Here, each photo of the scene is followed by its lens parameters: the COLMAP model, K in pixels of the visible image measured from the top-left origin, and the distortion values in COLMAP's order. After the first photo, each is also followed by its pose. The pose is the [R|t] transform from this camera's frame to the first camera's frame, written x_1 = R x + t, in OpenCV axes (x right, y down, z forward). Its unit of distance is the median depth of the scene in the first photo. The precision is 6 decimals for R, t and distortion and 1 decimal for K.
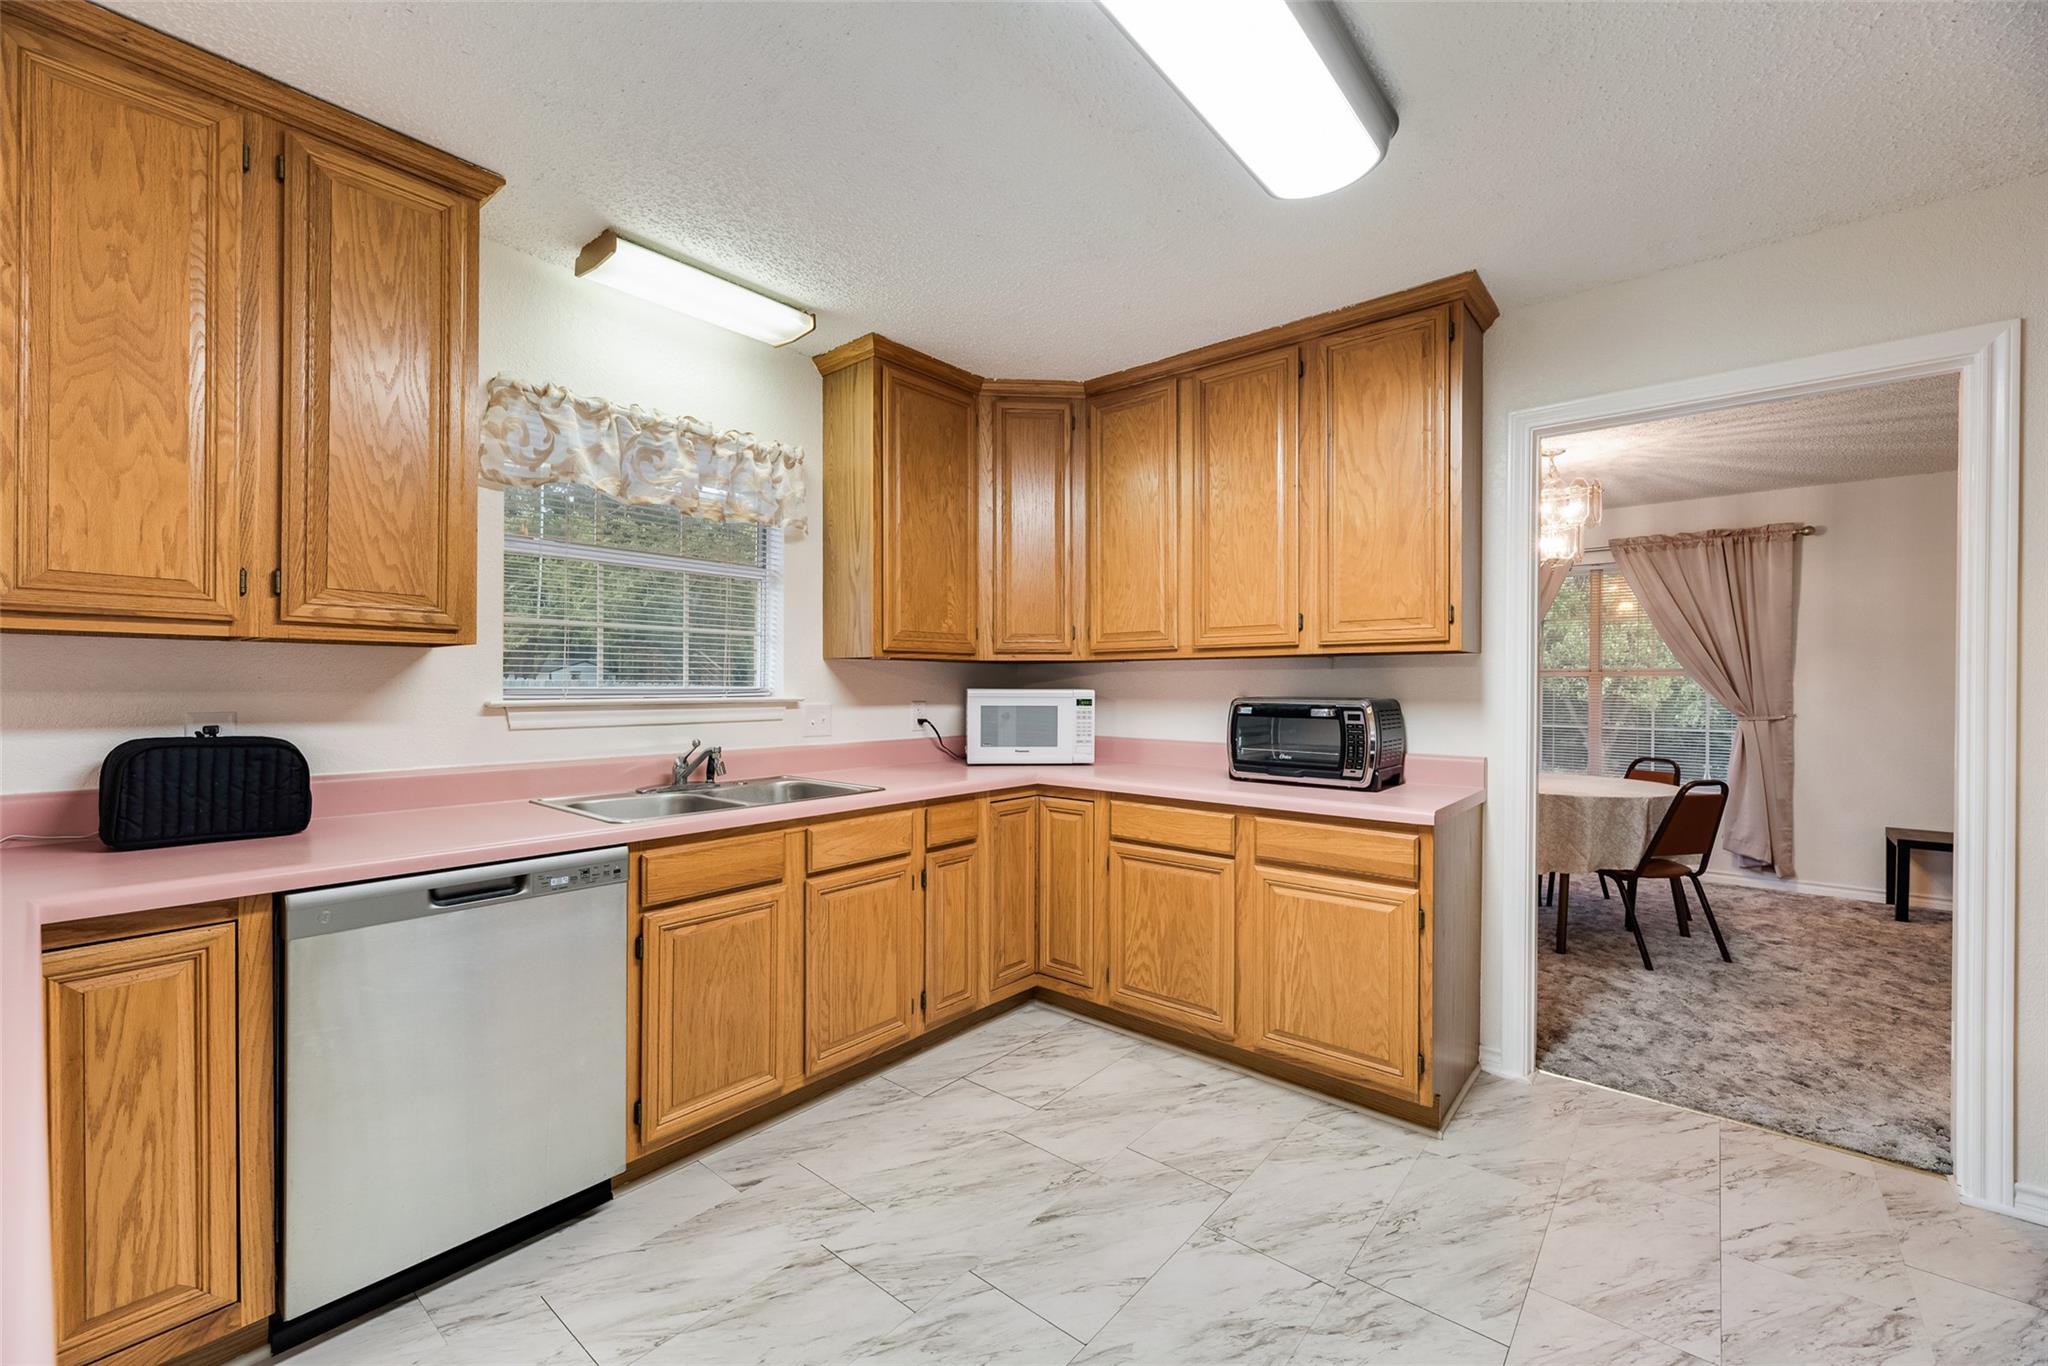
lens RADIAL K [[824.9, 0, 1026.3], [0, 824.9, 685.0], [0, 0, 1]] dist [0.000633, 0.000008]
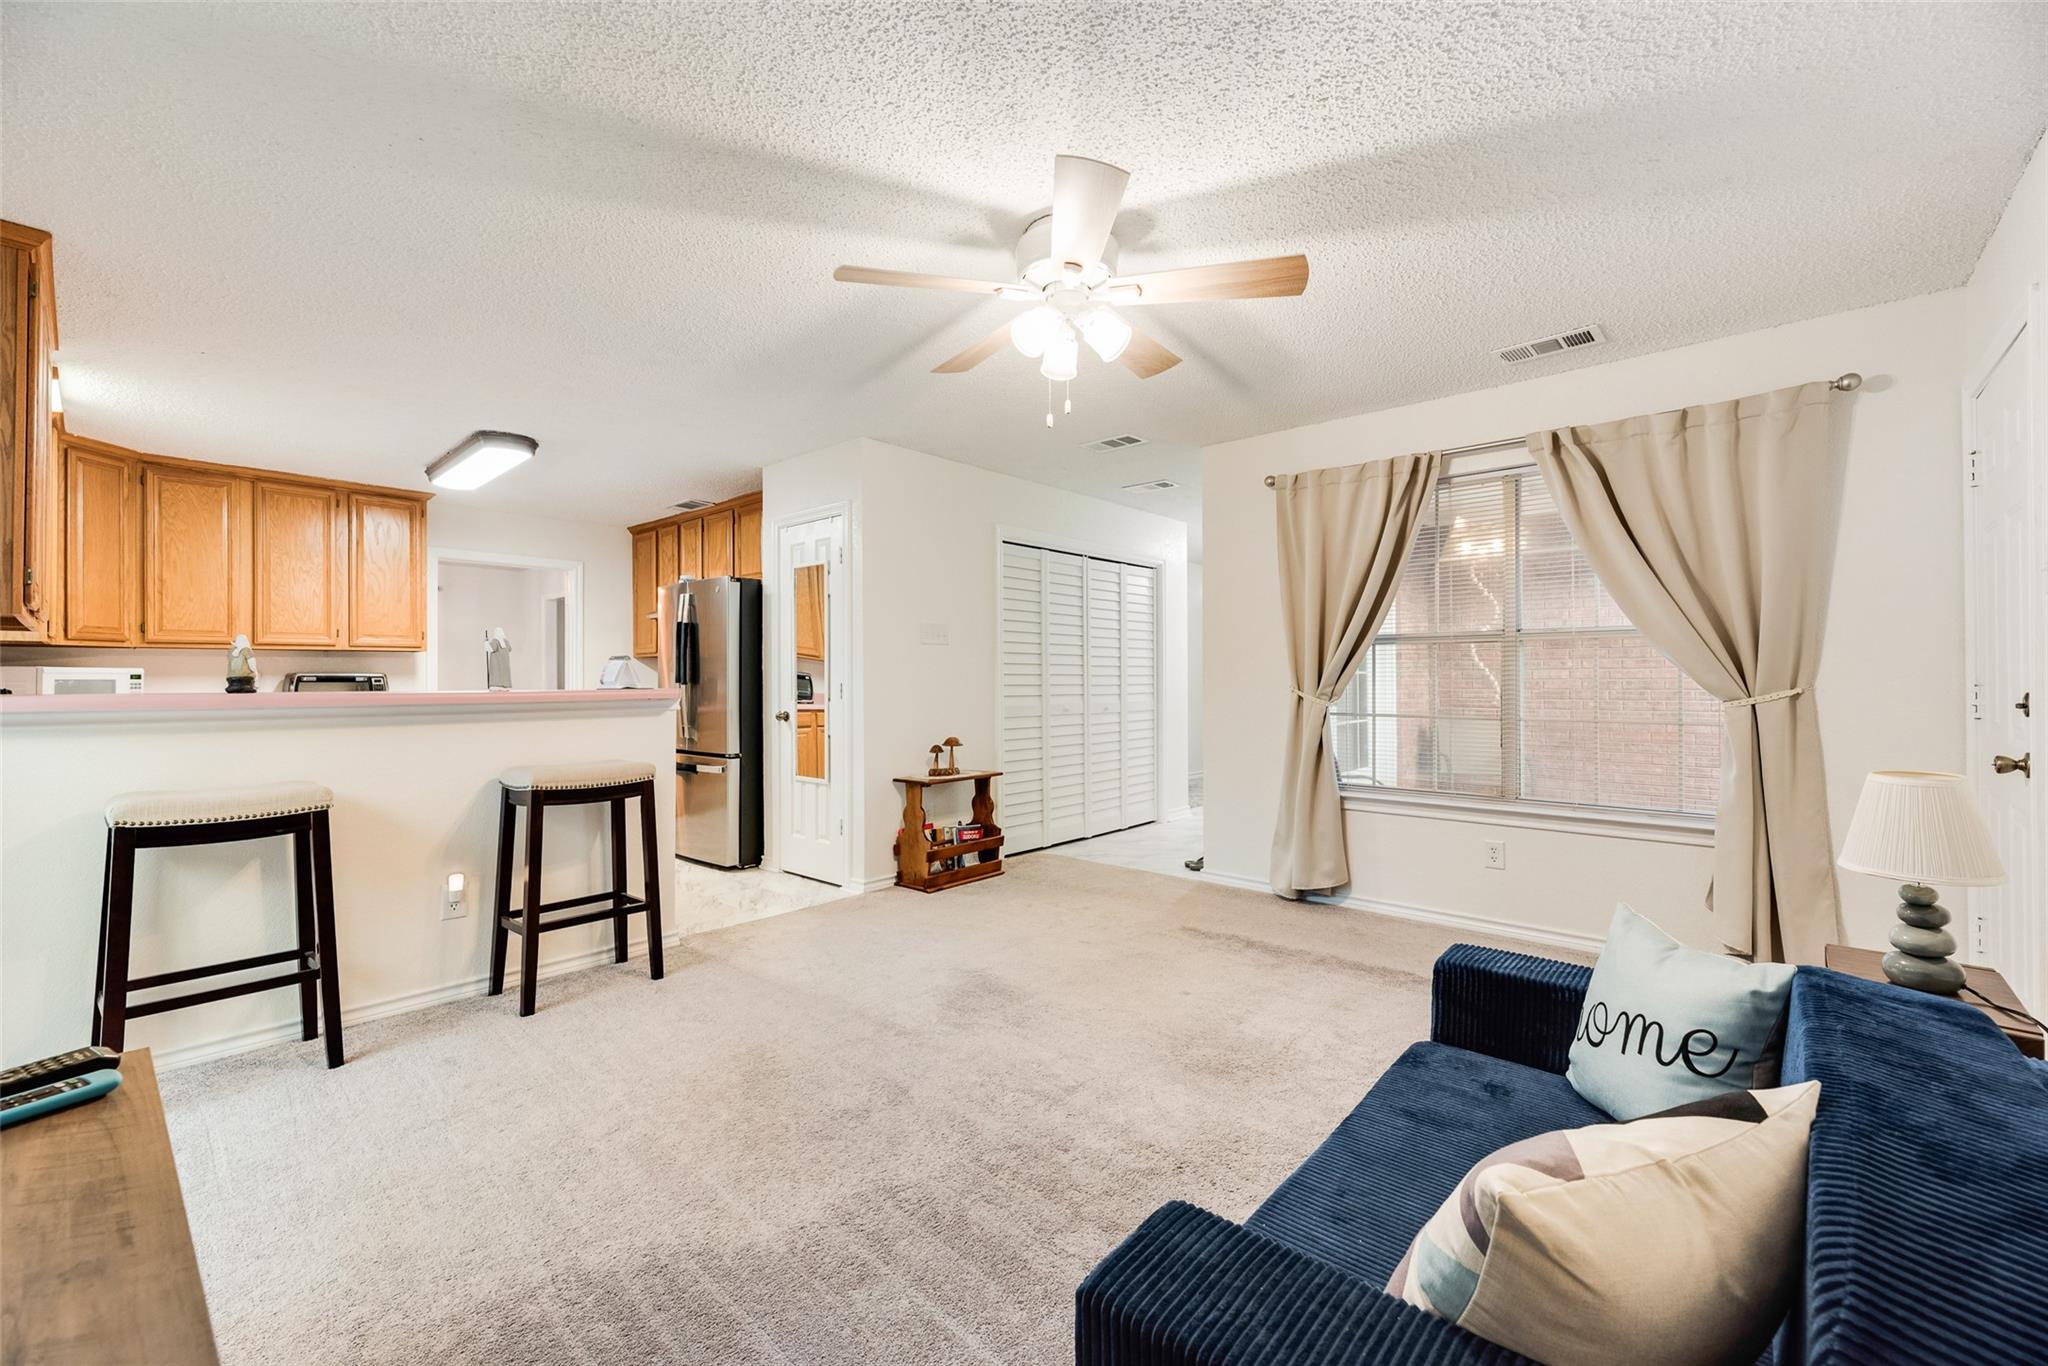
lens RADIAL K [[810.5, 0, 1025.1], [0, 810.5, 673.3], [0, 0, 1]] dist [-0.000312, 0.000045]
pose [[0.043962, -0.008814, 0.998994, -1.980940], [-0.013352, 0.999867, 0.009409, -0.029396], [-0.998944, -0.013752, 0.043839, -0.929489]]
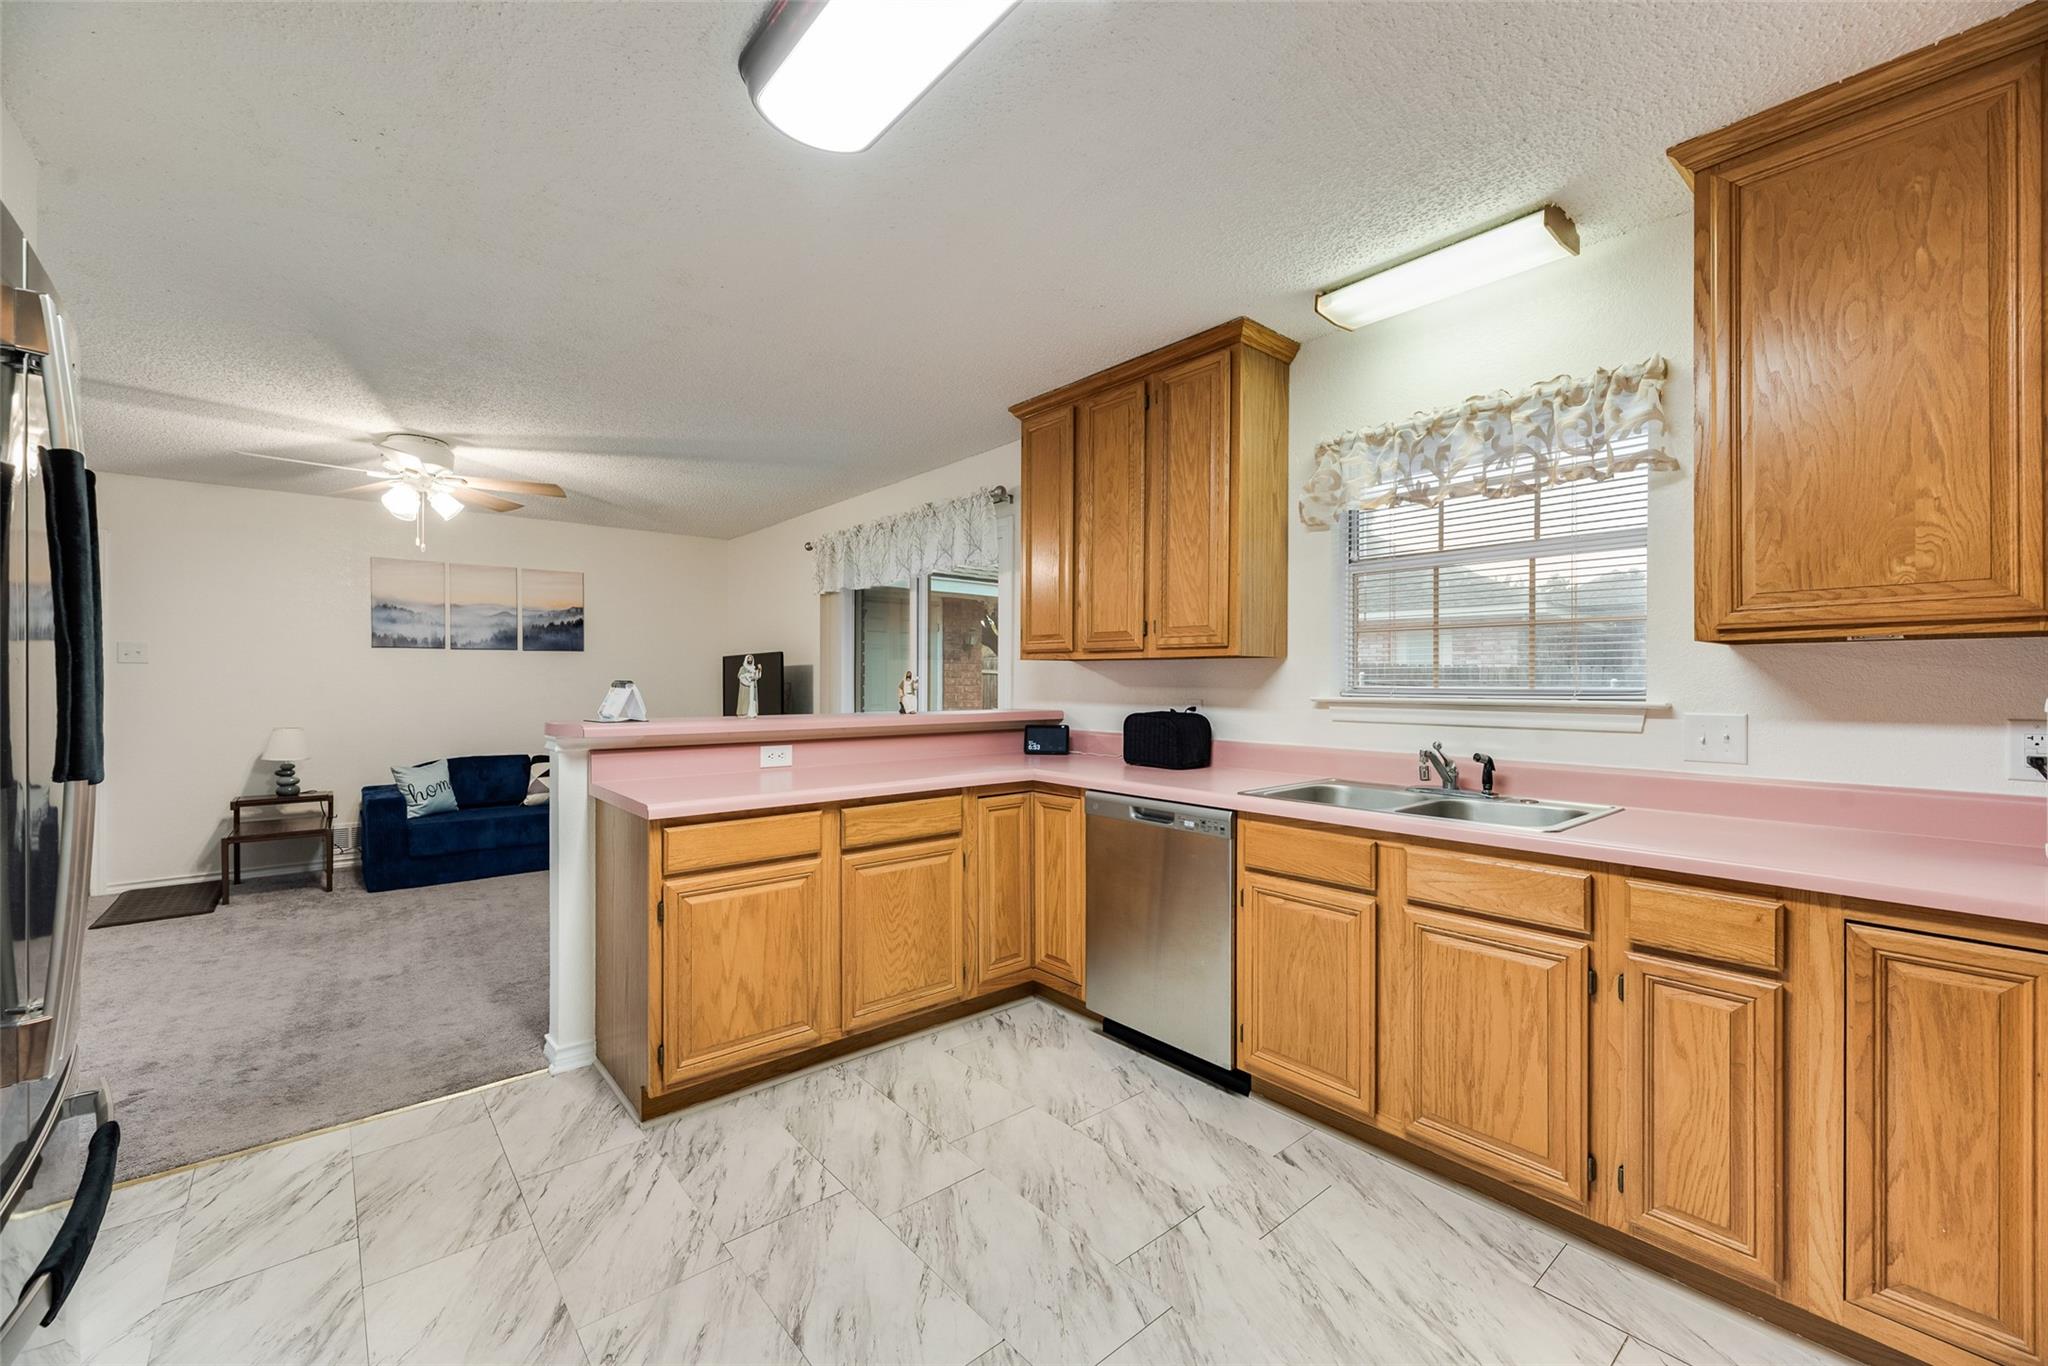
lens RADIAL K [[810.5, 0, 1025.6], [0, 810.5, 683.6], [0, 0, 1]] dist [-0.000312, 0.000045]
pose [[-0.160189, -0.003470, -0.987080, 0.636375], [-0.005030, 0.999984, -0.002699, 0.003933], [0.987074, 0.004532, -0.160204, 0.720018]]
